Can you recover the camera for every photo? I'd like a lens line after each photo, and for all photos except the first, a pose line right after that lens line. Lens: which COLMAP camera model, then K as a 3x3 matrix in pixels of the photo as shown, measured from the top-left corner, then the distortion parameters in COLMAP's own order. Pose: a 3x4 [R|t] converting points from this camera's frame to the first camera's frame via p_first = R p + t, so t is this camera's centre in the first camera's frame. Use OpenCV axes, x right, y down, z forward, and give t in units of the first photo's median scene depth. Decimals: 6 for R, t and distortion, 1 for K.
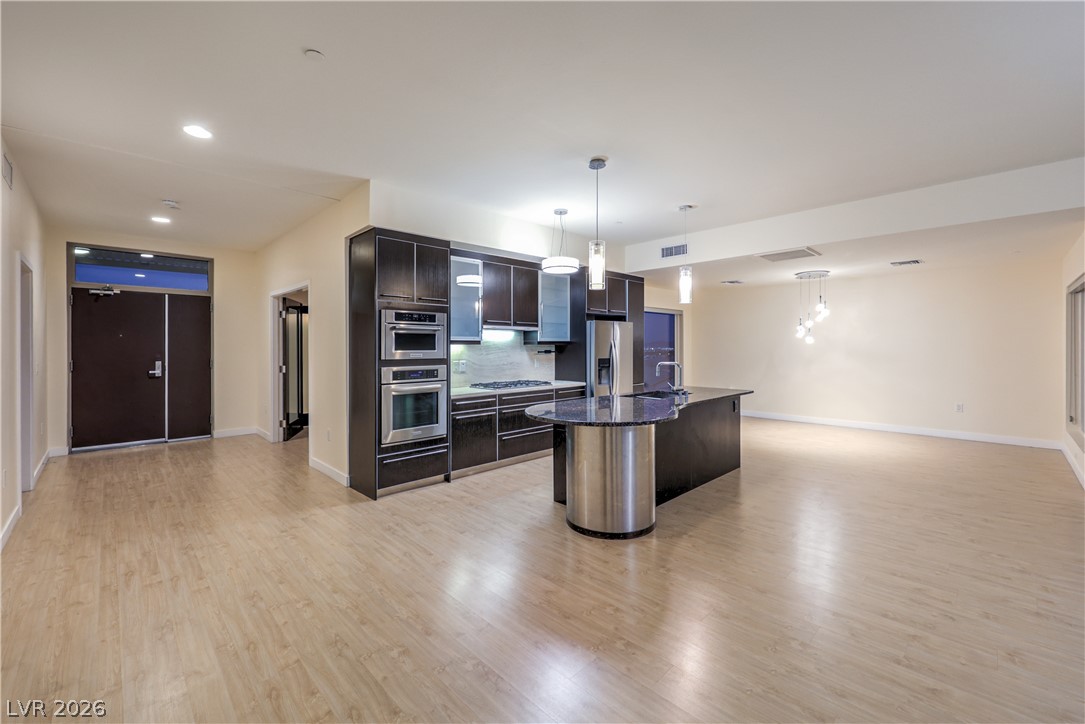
lens RADIAL K [[446.7, 0, 542.8], [0, 446.7, 352.5], [0, 0, 1]] dist [0.005053, 0.000477]
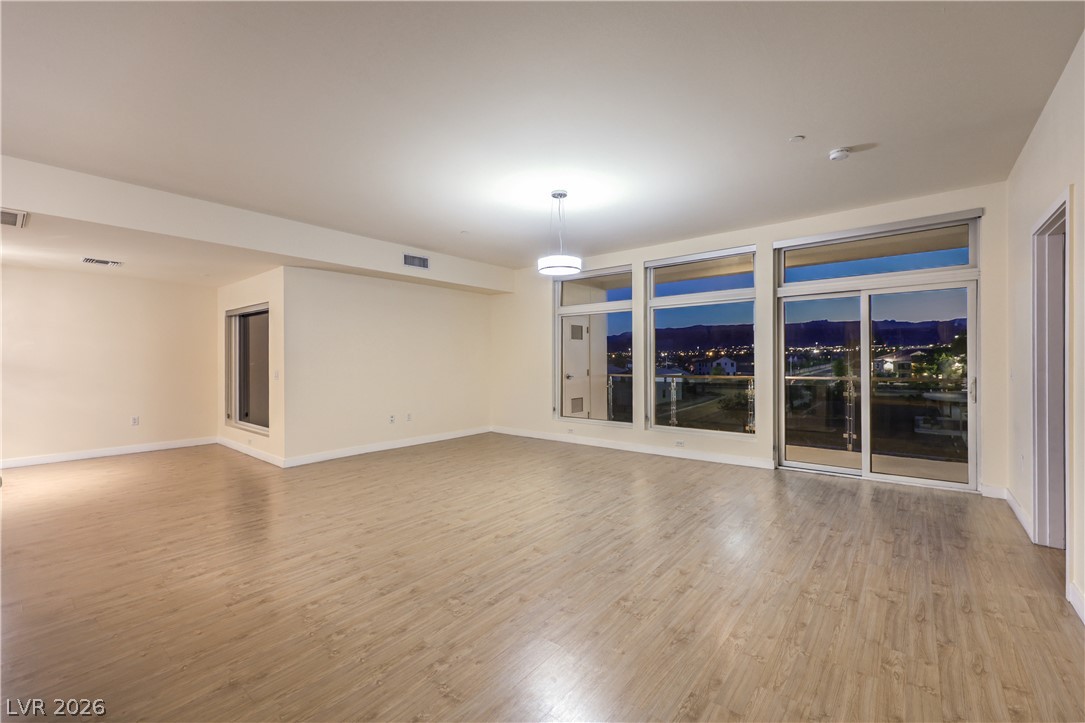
lens RADIAL K [[446.7, 0, 543.0], [0, 446.7, 360.9], [0, 0, 1]] dist [0.005053, 0.000477]
pose [[-0.103518, 0.001702, 0.994626, -0.453803], [0.013048, 0.999915, -0.000353, 0.000245], [-0.994542, 0.012942, -0.103531, 0.507405]]
